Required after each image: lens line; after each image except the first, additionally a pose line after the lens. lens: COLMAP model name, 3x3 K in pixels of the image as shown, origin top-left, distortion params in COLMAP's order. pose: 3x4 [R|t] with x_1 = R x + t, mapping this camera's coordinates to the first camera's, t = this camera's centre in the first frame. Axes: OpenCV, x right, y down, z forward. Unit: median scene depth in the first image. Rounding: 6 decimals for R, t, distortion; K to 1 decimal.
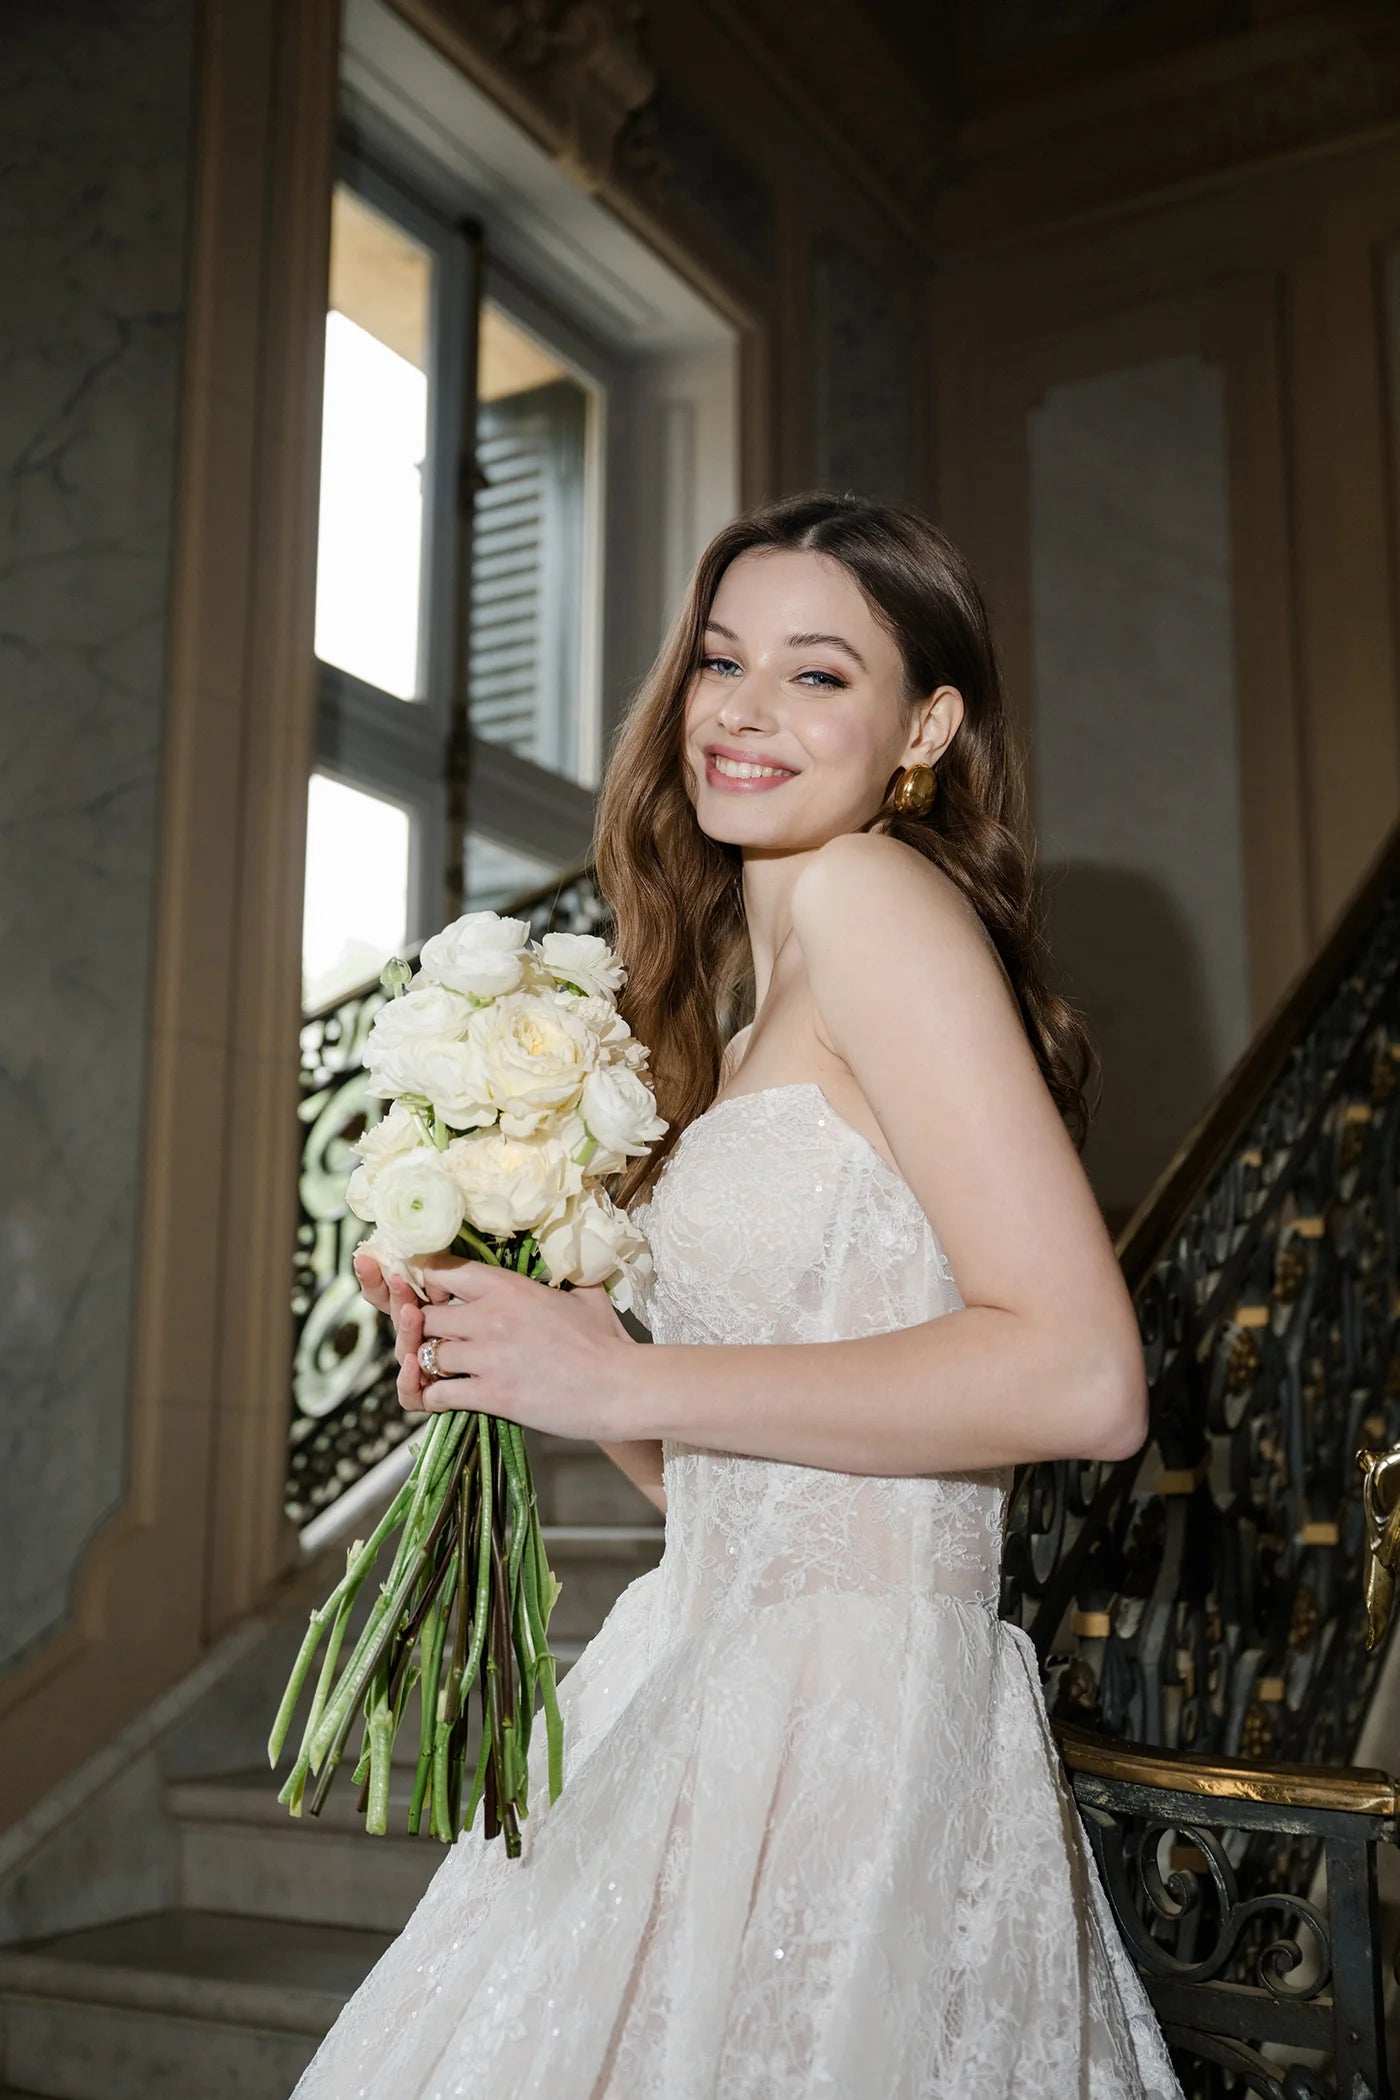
lens RADIAL K [[2325.3, 0, 700.0], [0, 2325.3, 1050.0], [0, 0, 1]] dist [0.013731, -0.021356]
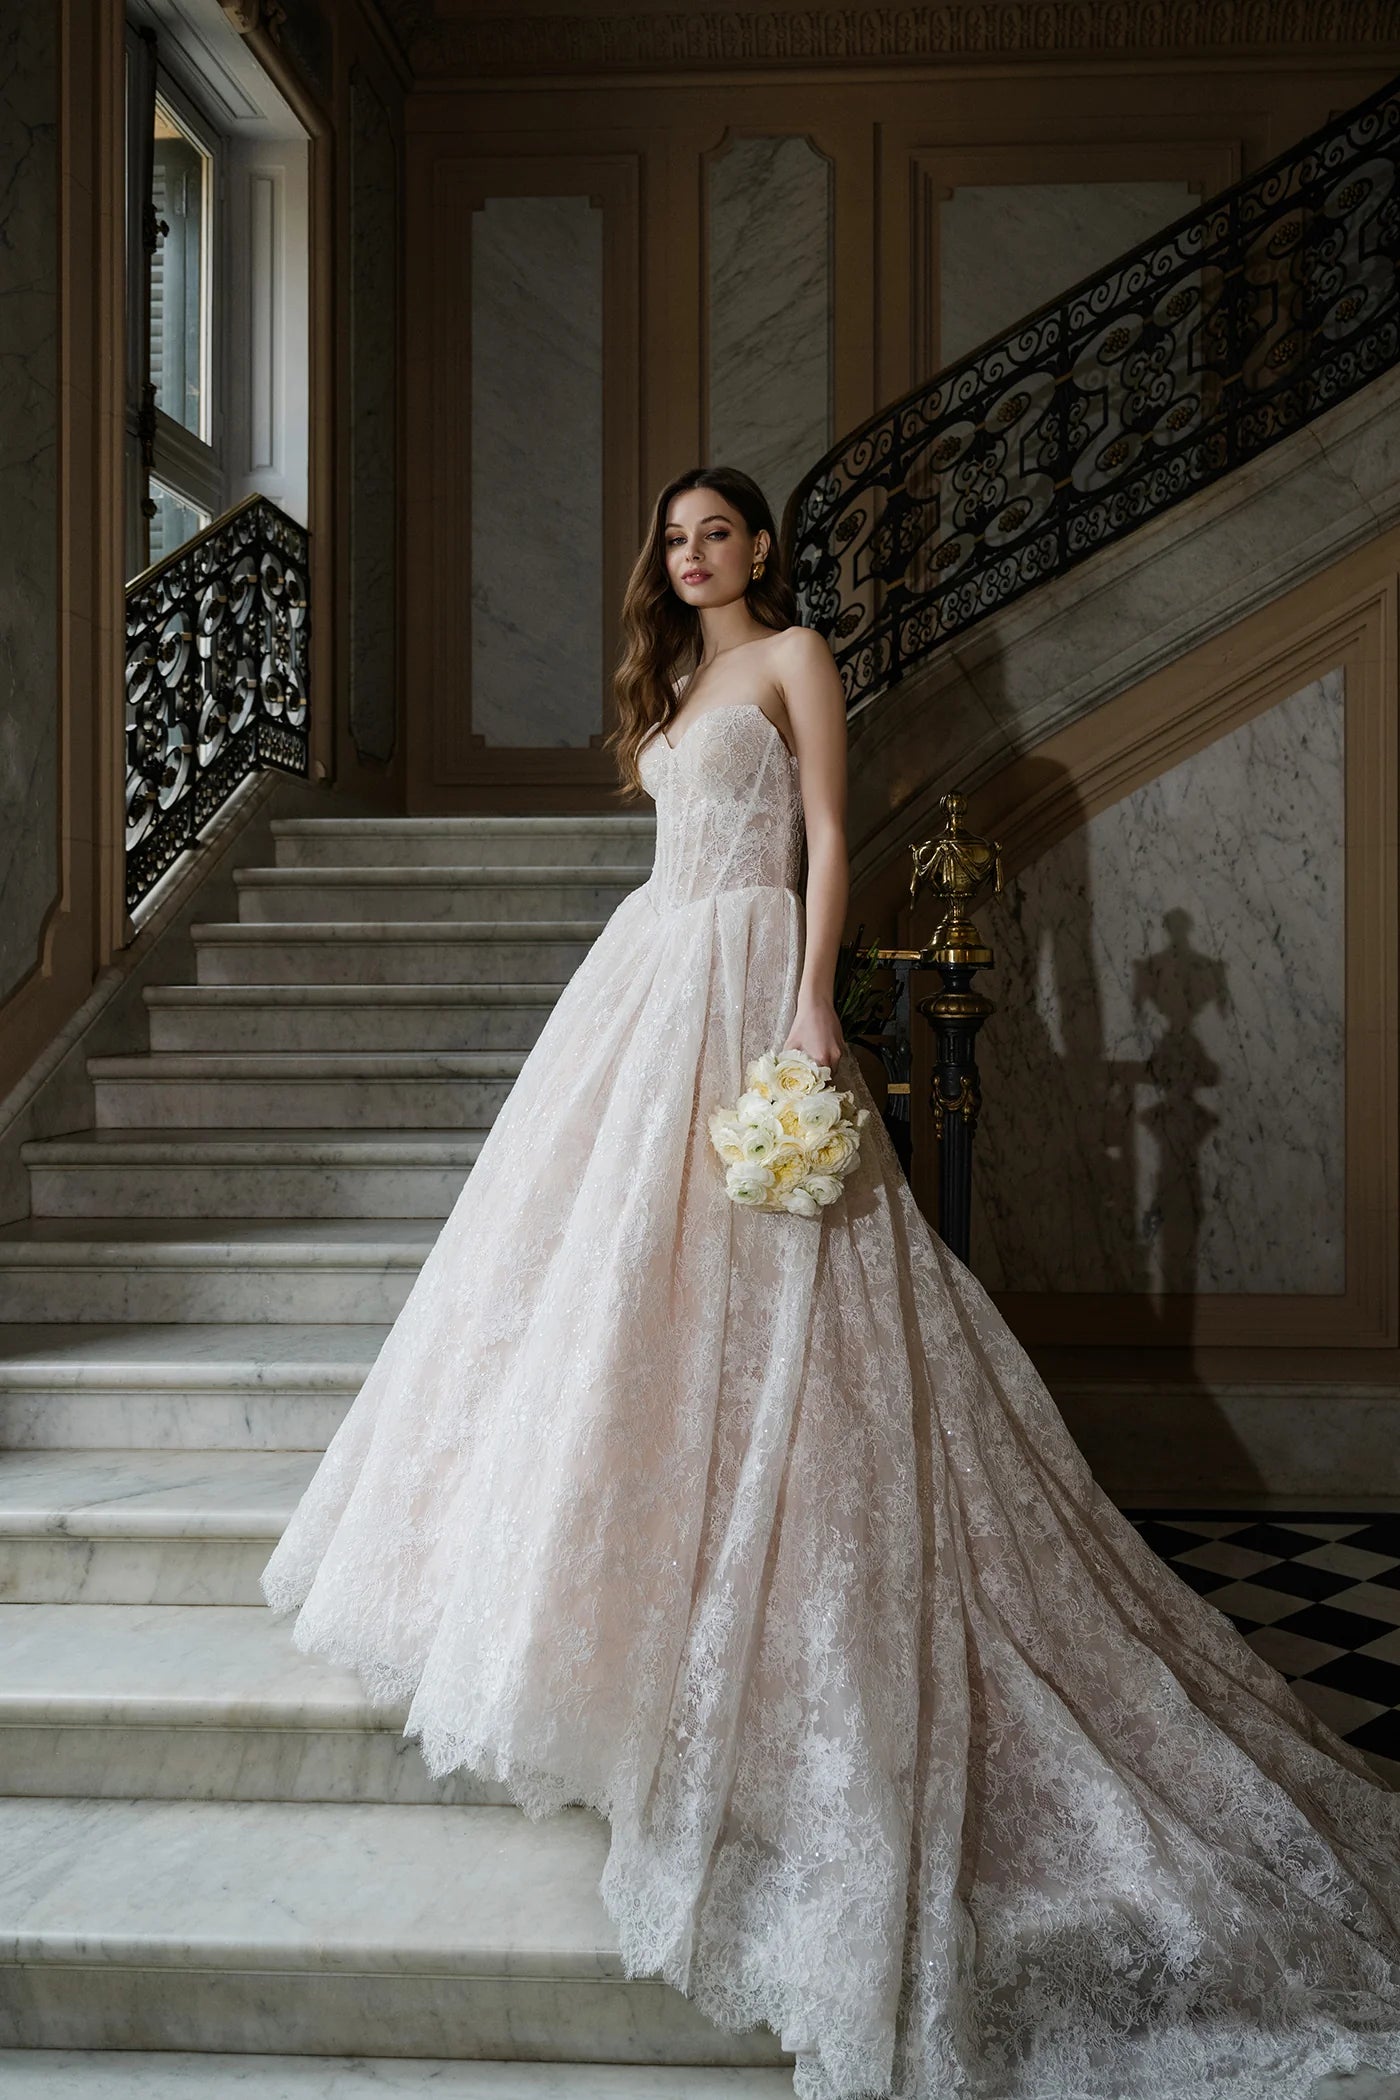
lens RADIAL K [[2325.3, 0, 700.0], [0, 2325.3, 1050.0], [0, 0, 1]] dist [0.013731, -0.021356]
pose [[0.881715, -0.014874, 0.471549, -0.595782], [-0.081572, 0.979643, 0.183426, -0.039377], [-0.464678, -0.200195, 0.862552, -0.639944]]
